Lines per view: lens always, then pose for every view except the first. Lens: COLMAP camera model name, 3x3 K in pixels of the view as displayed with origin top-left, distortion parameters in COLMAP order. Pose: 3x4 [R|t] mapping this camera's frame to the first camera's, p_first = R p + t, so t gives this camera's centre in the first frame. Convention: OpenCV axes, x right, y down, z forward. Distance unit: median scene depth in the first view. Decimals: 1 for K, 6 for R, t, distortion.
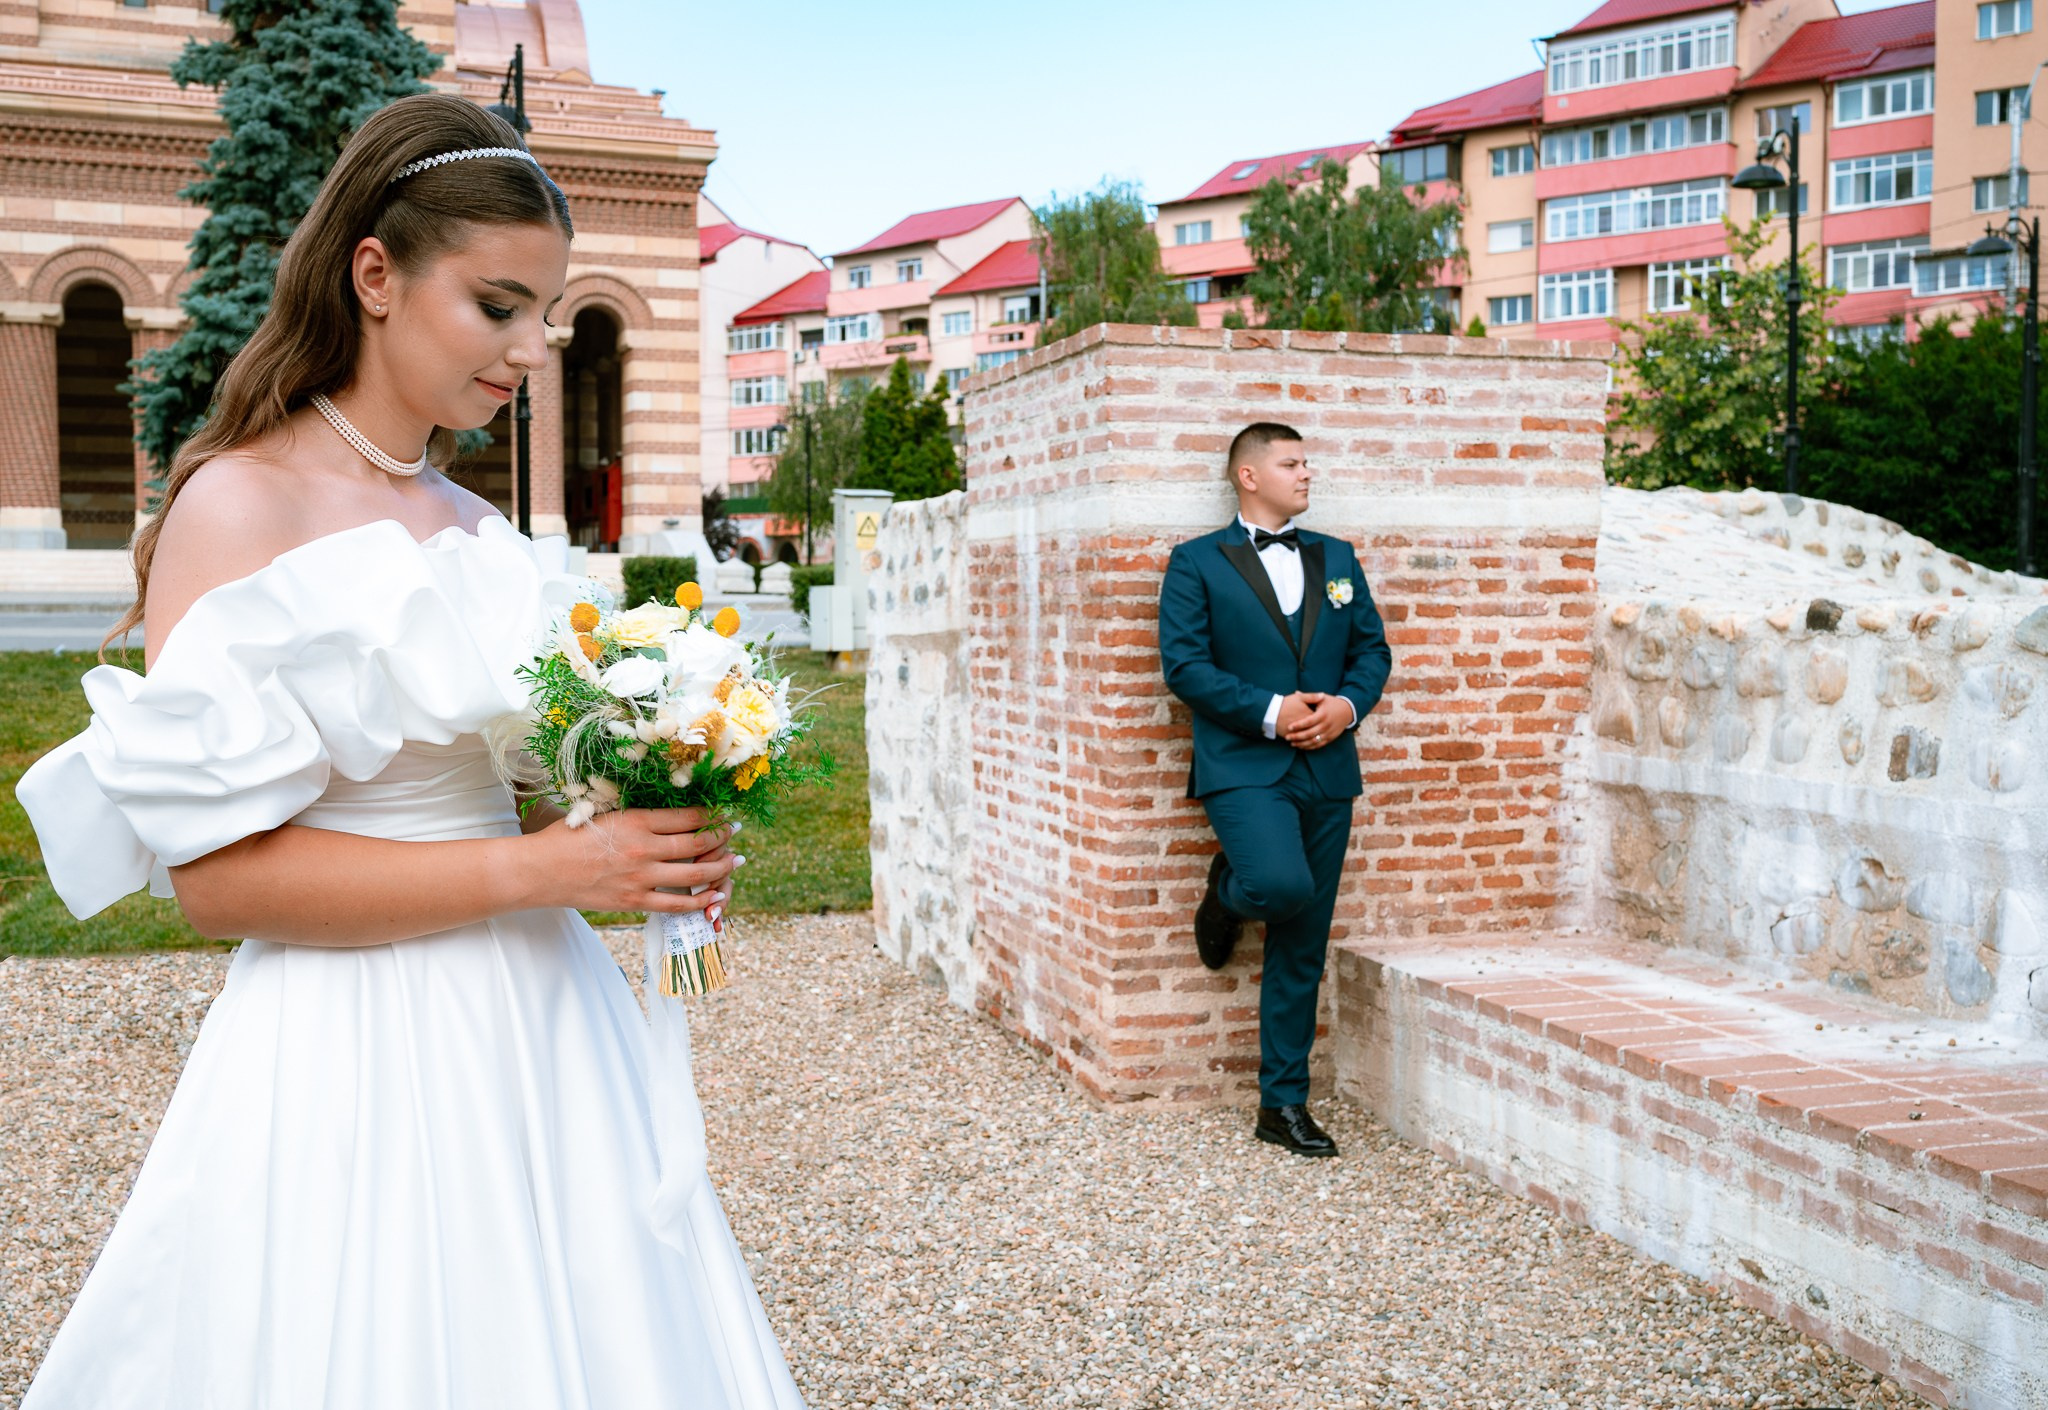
lens RADIAL K [[2130.5, 0, 1042.4], [0, 2130.5, 700.8], [0, 0, 1]] dist [-0.008716, 0.009883]
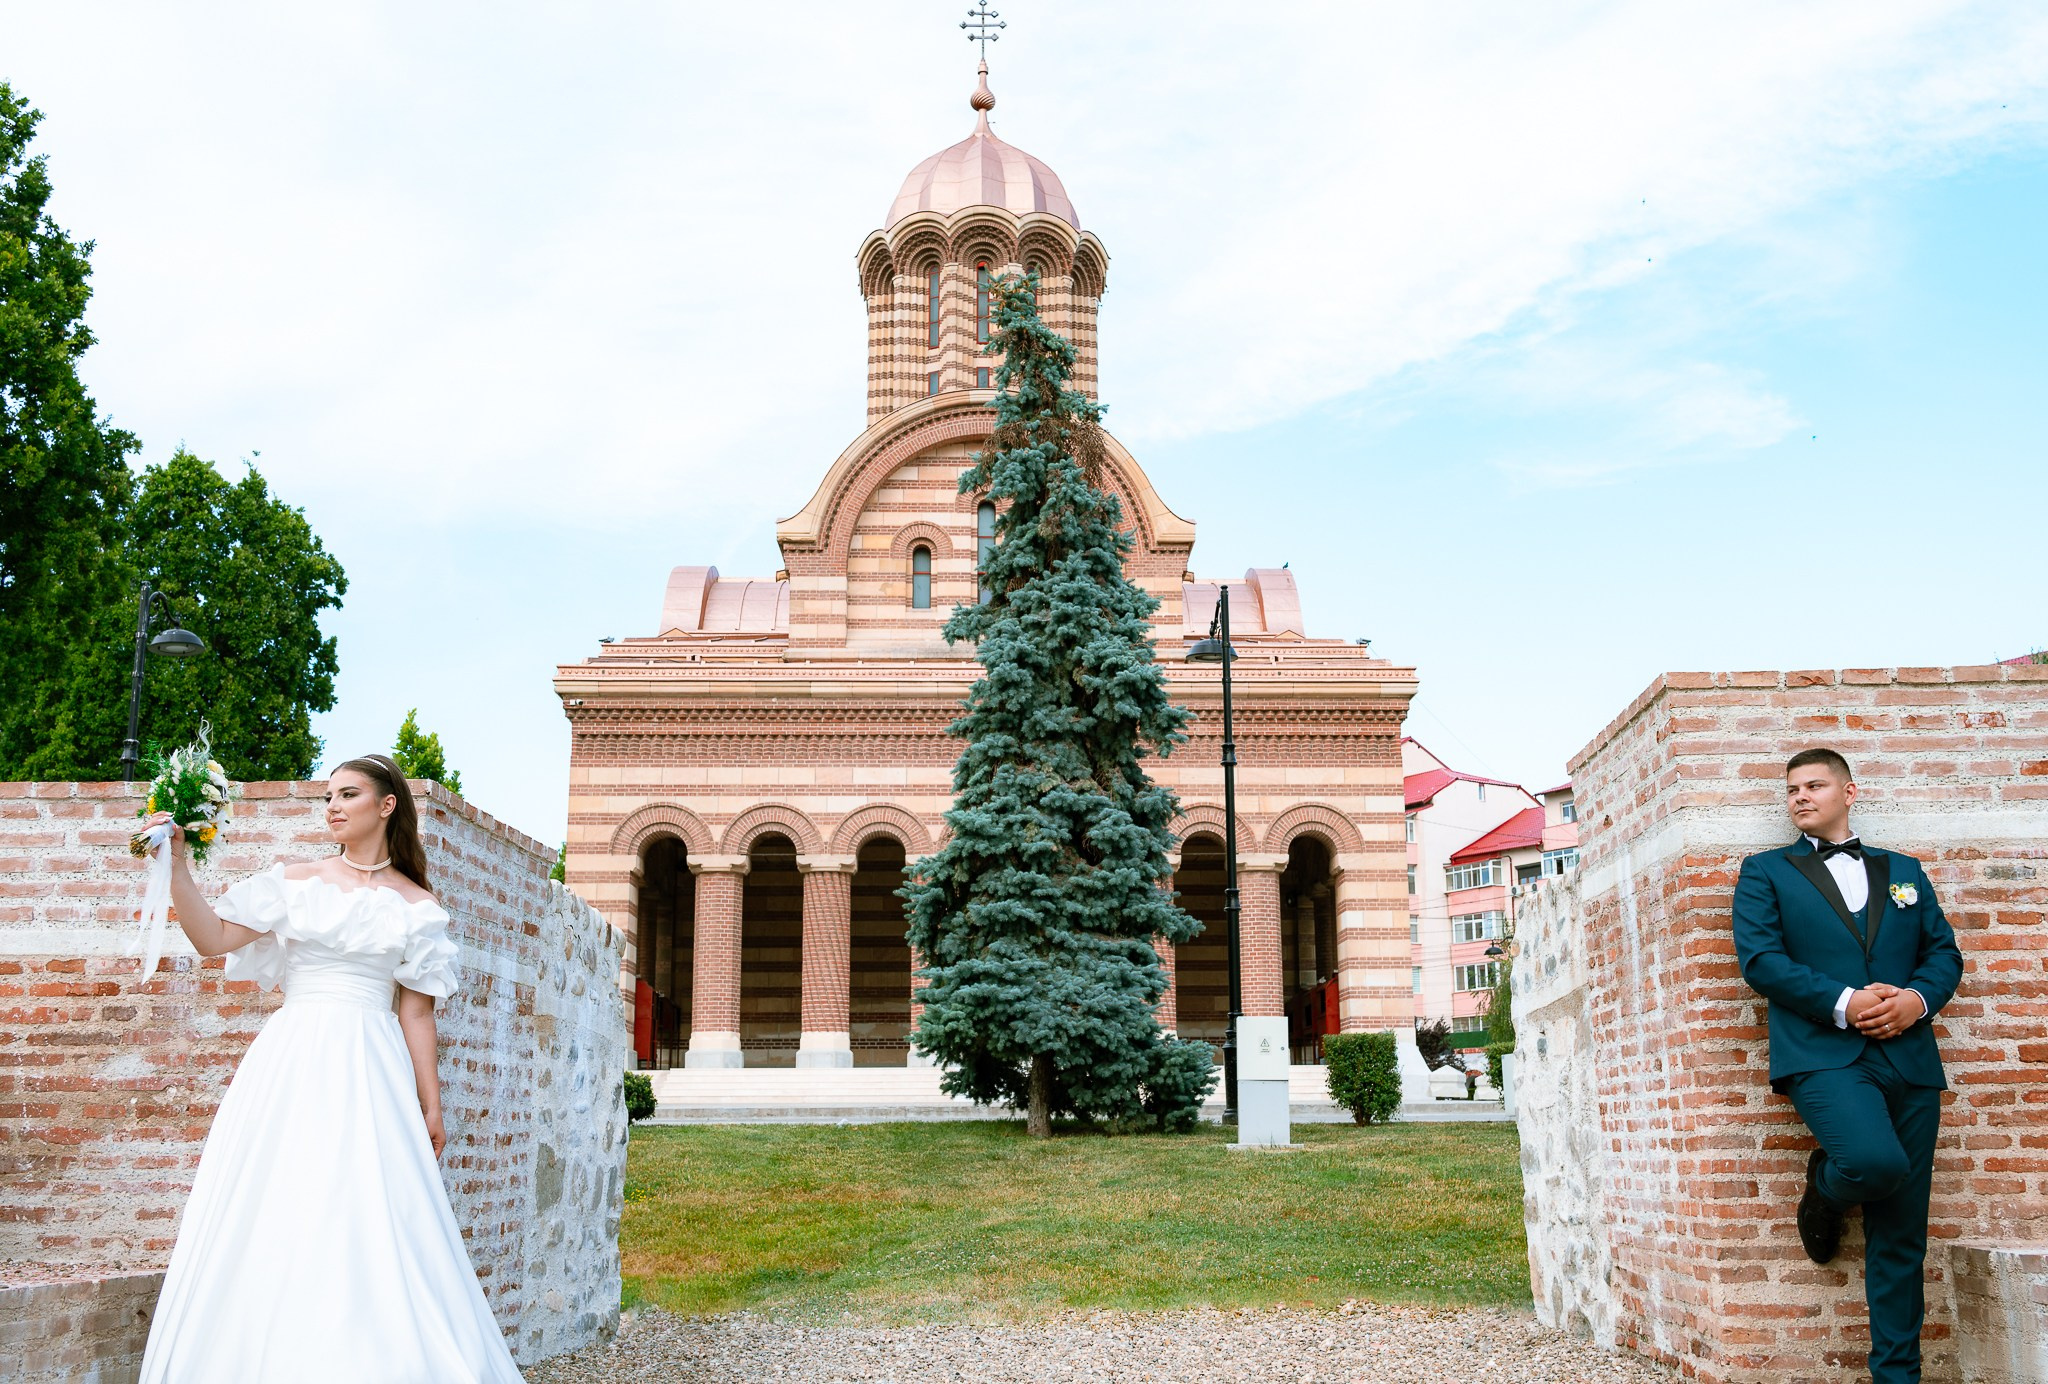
lens RADIAL K [[2079.5, 0, 1030.2], [0, 2079.5, 684.4], [0, 0, 1]] dist [-0.012417, 0.016308]
pose [[0.940210, -0.079214, -0.331255, 0.026349], [-0.011181, 0.964876, -0.262469, 0.043329], [0.340411, 0.250479, 0.906300, -0.045755]]
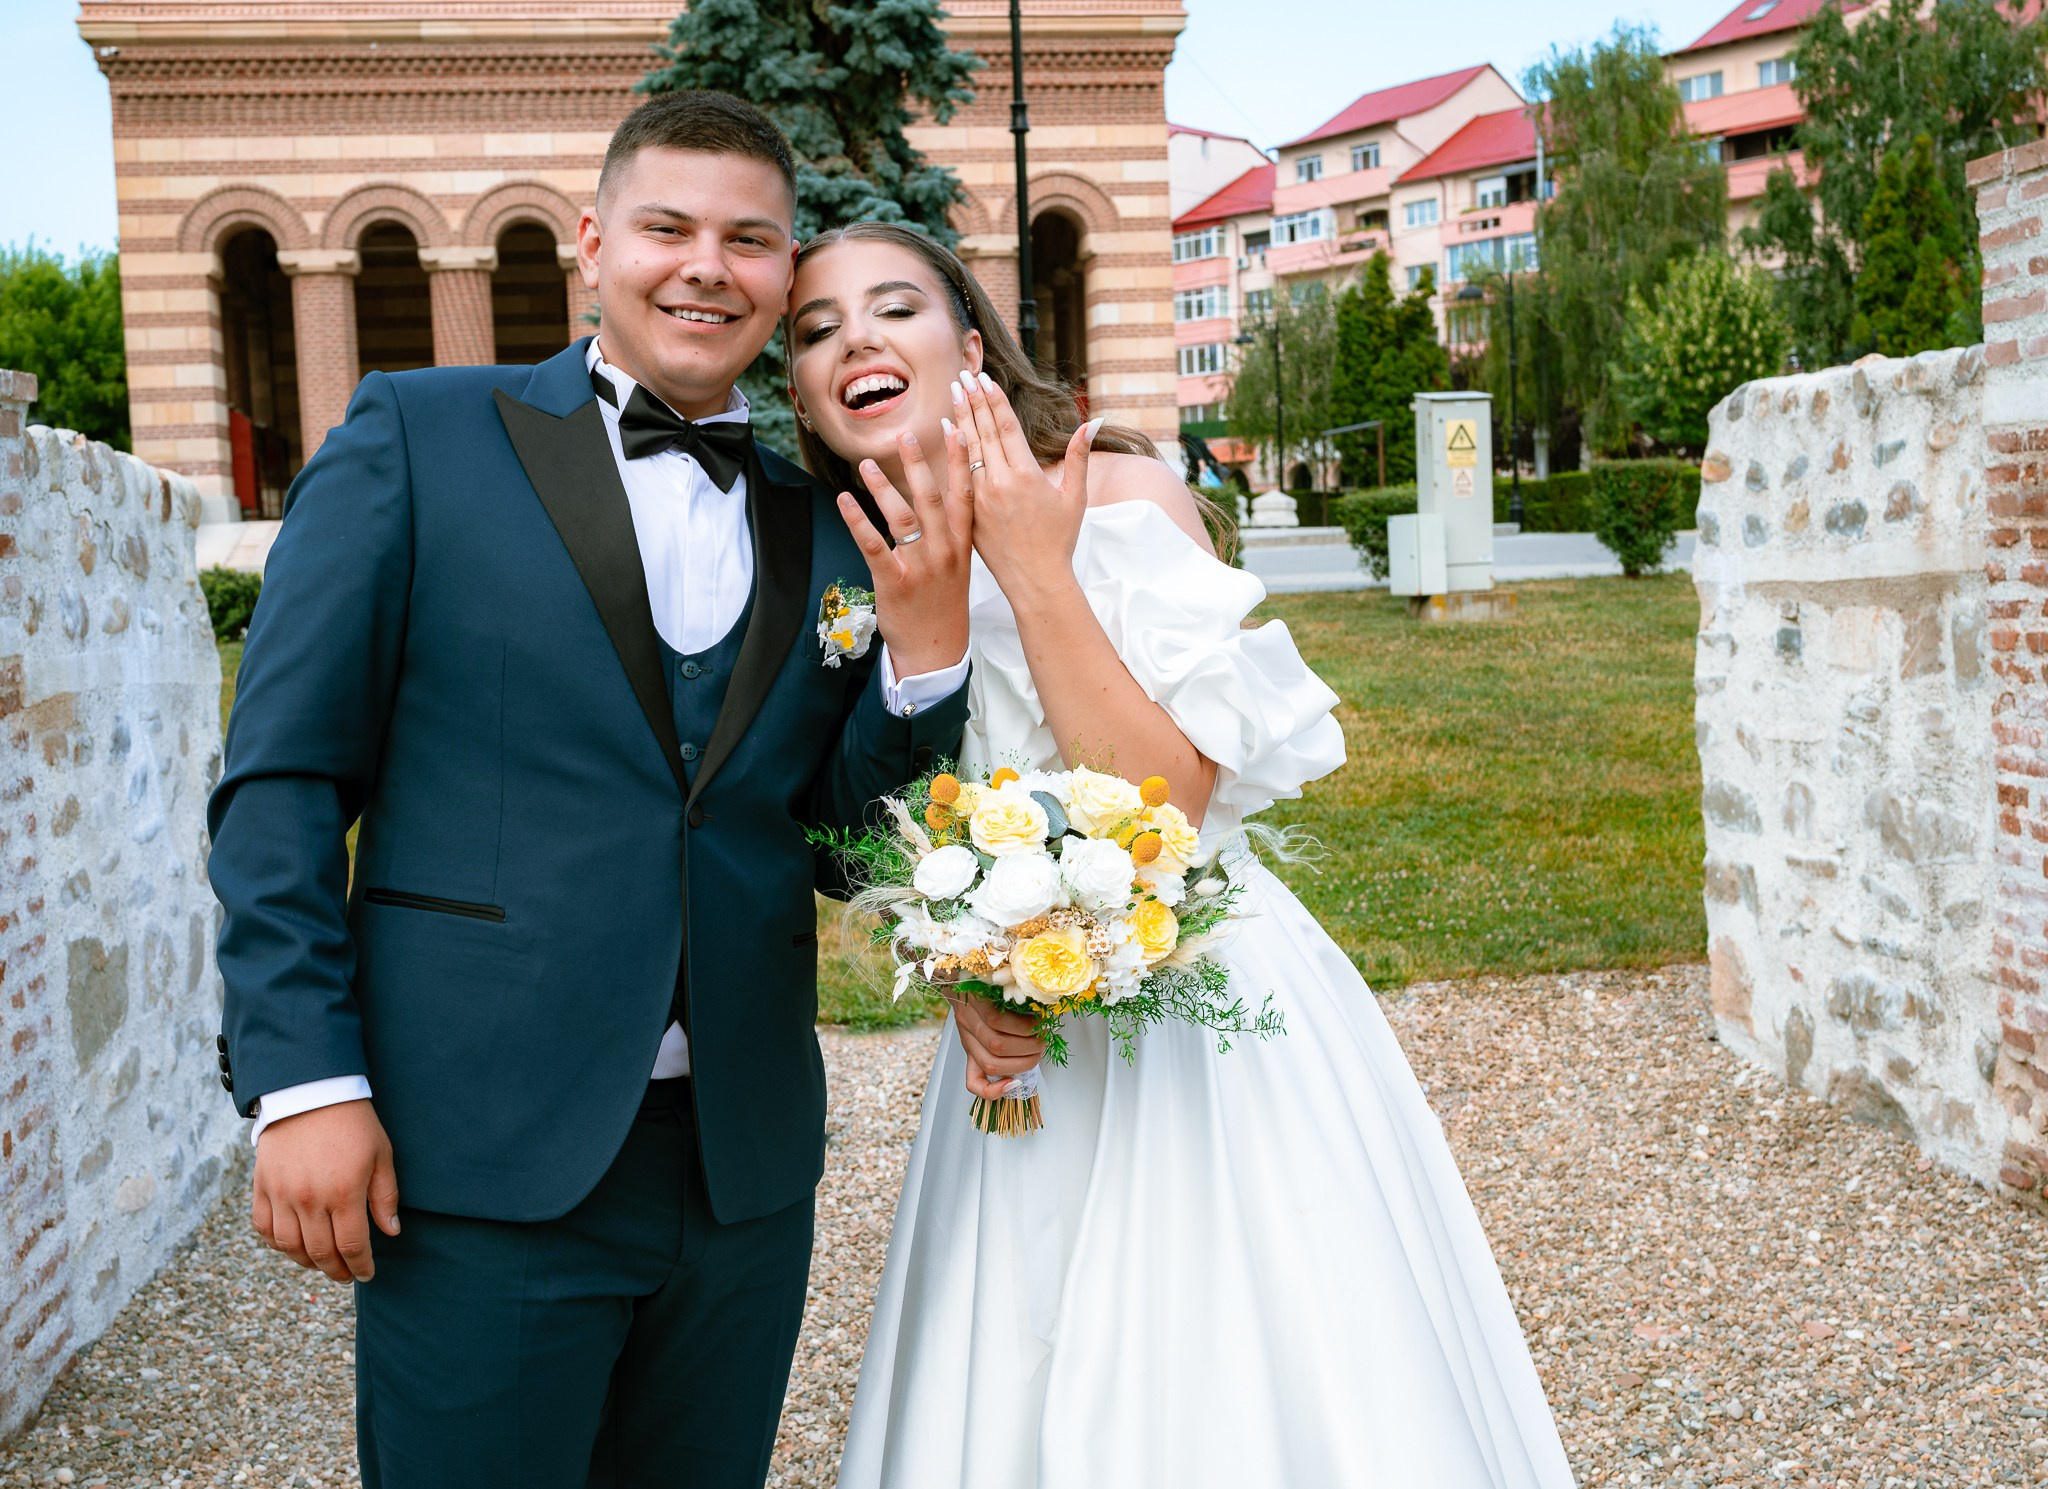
lens RADIAL K [[2291.0, 0, 976.4], [0, 2291.0, 744.8], [0, 0, 1]] dist [-0.020064, 0.029592]
pose [[0.974469, -0.019710, -0.223655, -0.072996], [0.029795, 0.998681, 0.041806, -0.008430], [0.222536, -0.047403, 0.973771, 0.124452]]
